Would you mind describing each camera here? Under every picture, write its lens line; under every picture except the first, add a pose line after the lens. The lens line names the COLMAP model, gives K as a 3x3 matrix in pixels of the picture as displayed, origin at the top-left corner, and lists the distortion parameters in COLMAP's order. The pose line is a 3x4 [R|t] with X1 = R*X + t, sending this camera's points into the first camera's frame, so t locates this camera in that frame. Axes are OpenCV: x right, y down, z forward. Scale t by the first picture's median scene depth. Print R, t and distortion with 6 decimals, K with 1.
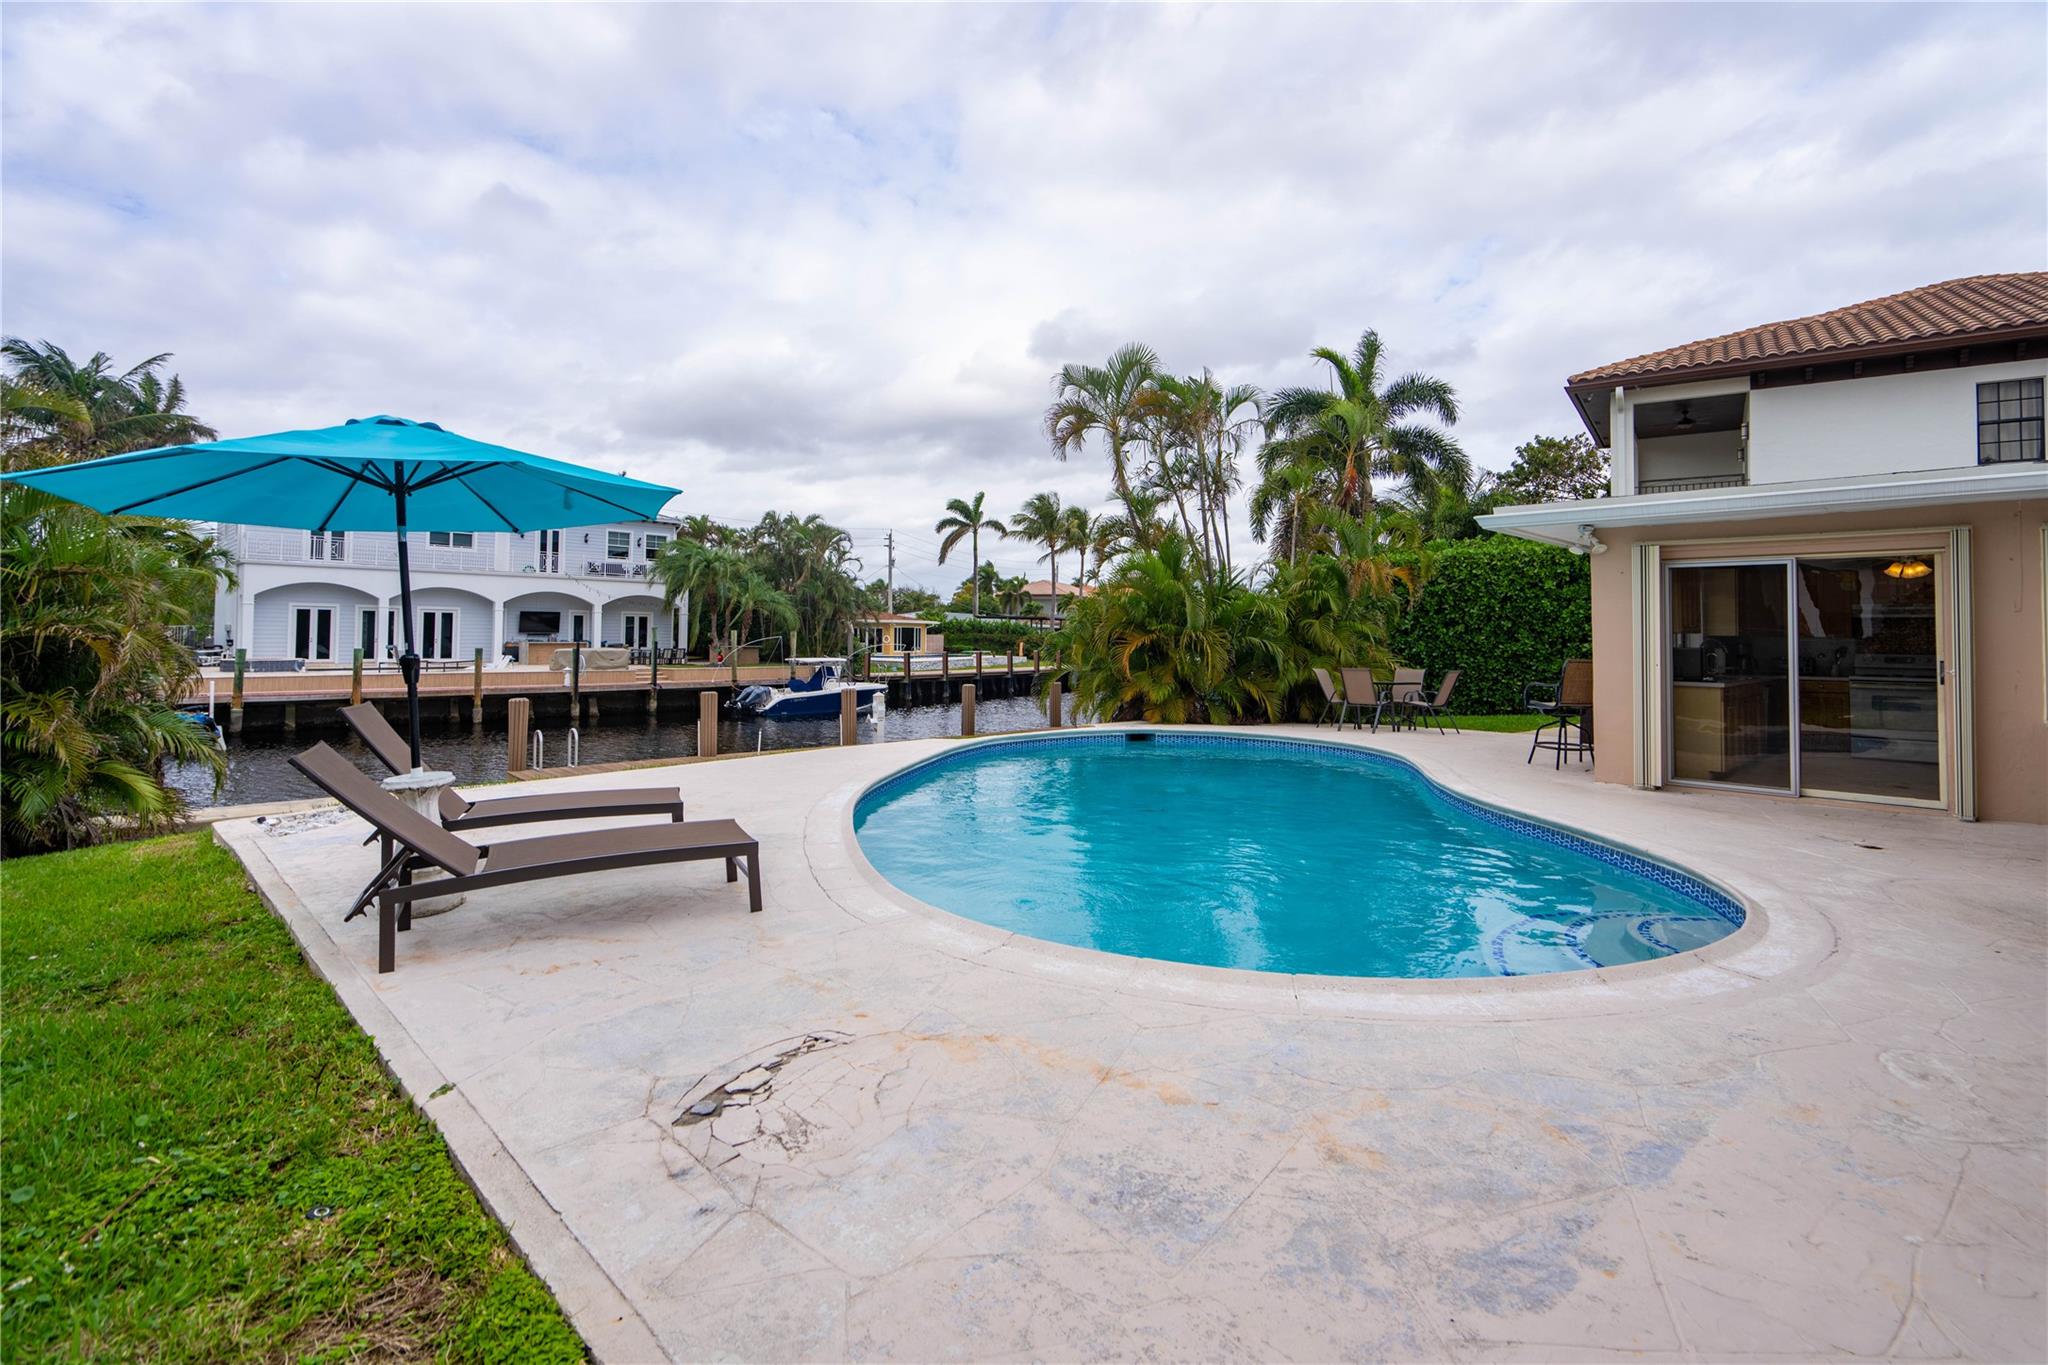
lens RADIAL K [[940.9, 0, 1004.4], [0, 940.9, 598.6], [0, 0, 1]] dist [-0.001701, -0.000263]
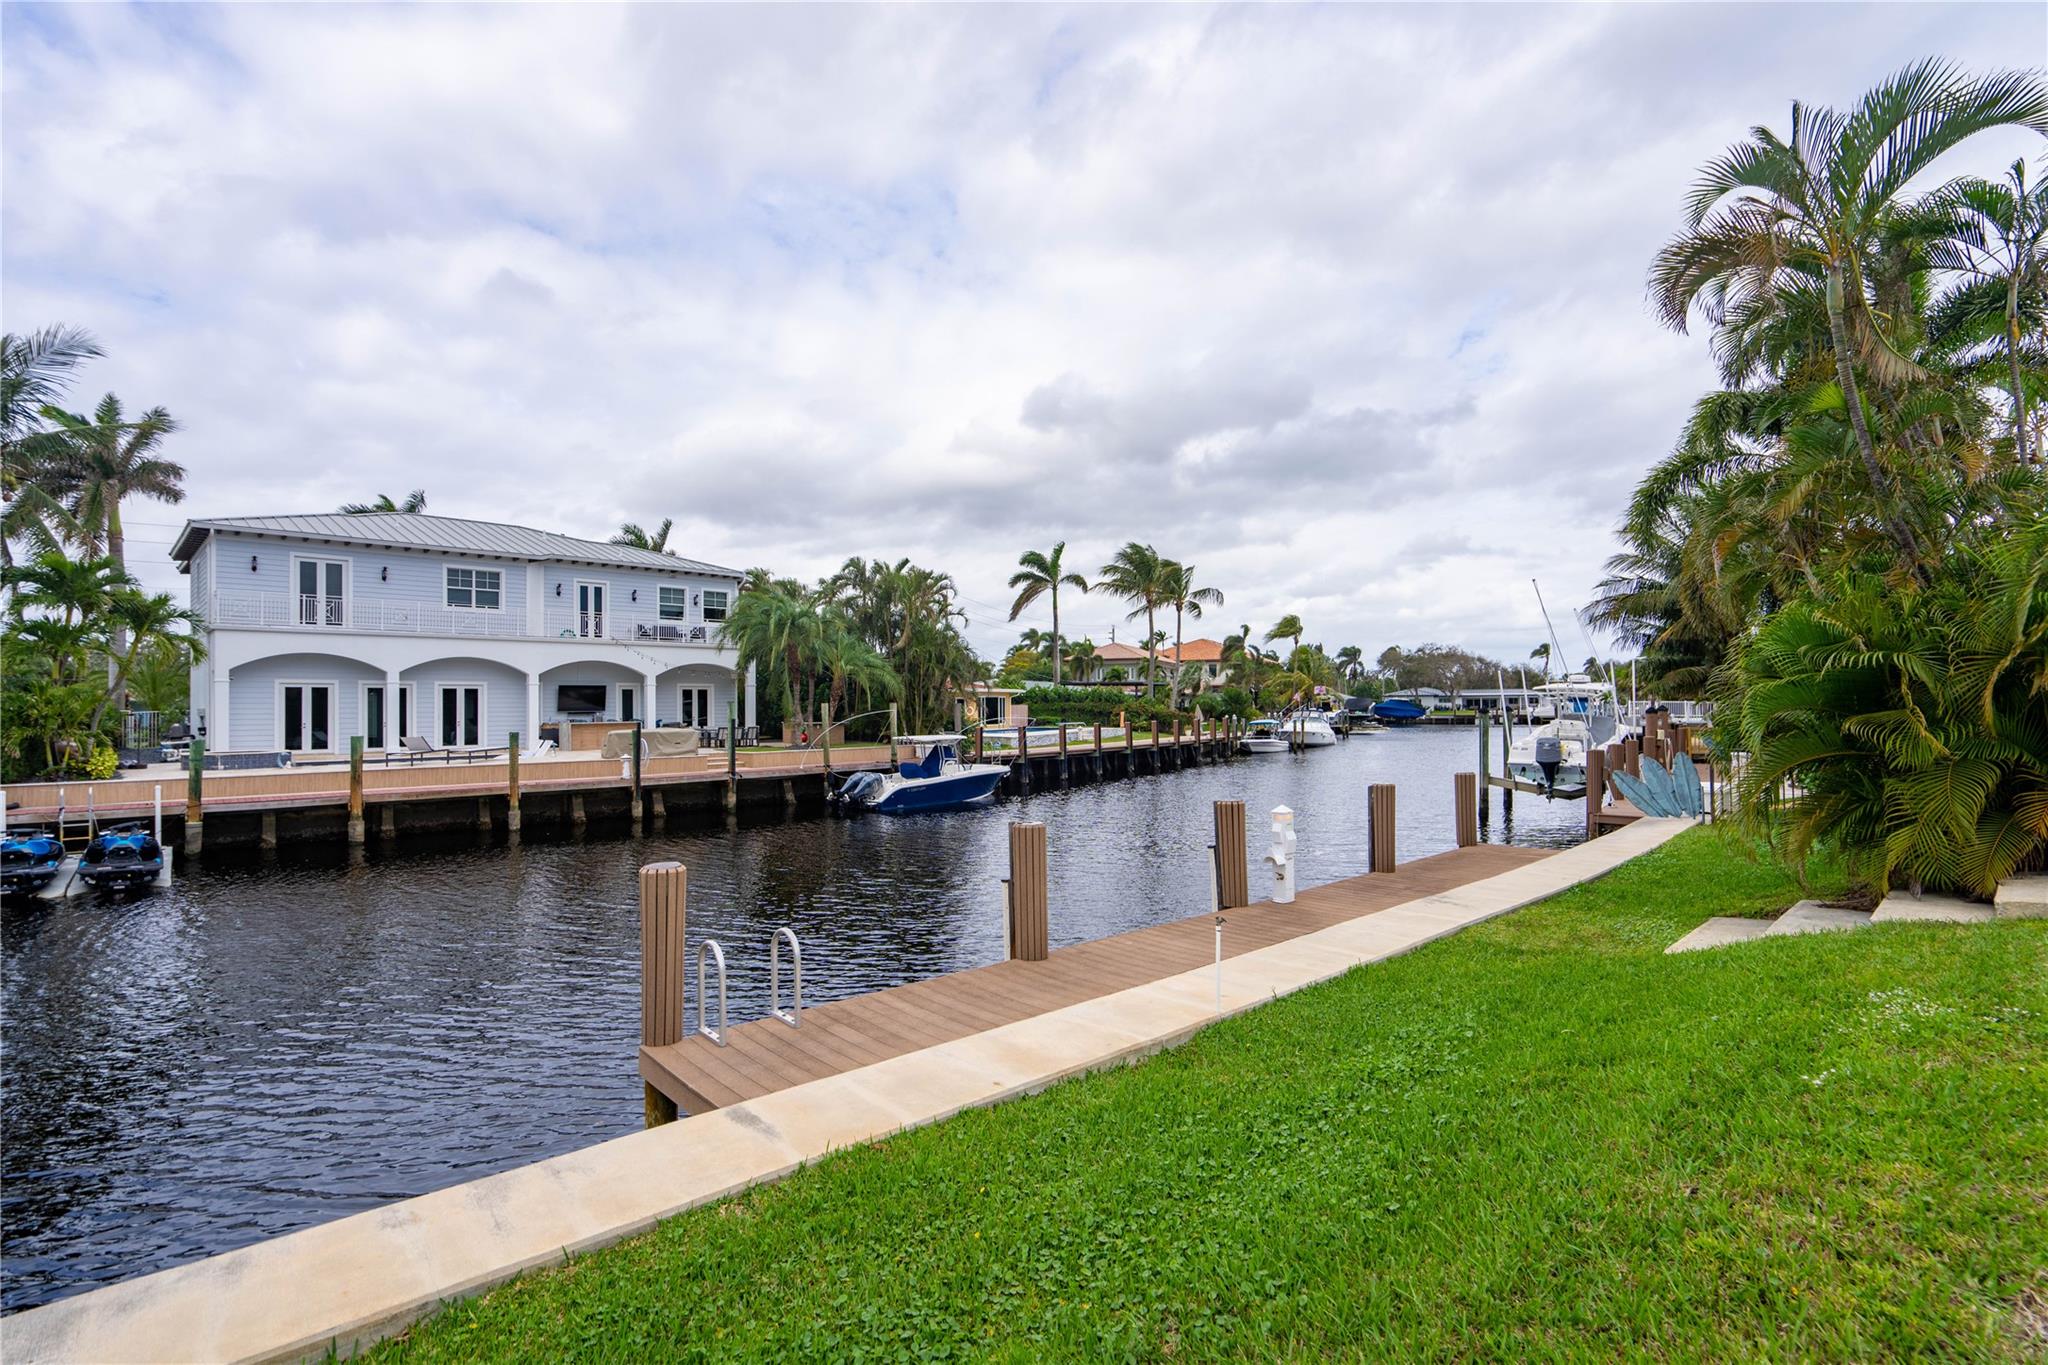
lens RADIAL K [[940.9, 0, 985.2], [0, 940.9, 672.9], [0, 0, 1]] dist [-0.001701, -0.000263]
pose [[0.999309, -0.022467, -0.029593, -0.122683], [0.022561, 0.999741, 0.002833, 0.008978], [0.029522, -0.003498, 0.999558, 0.198916]]
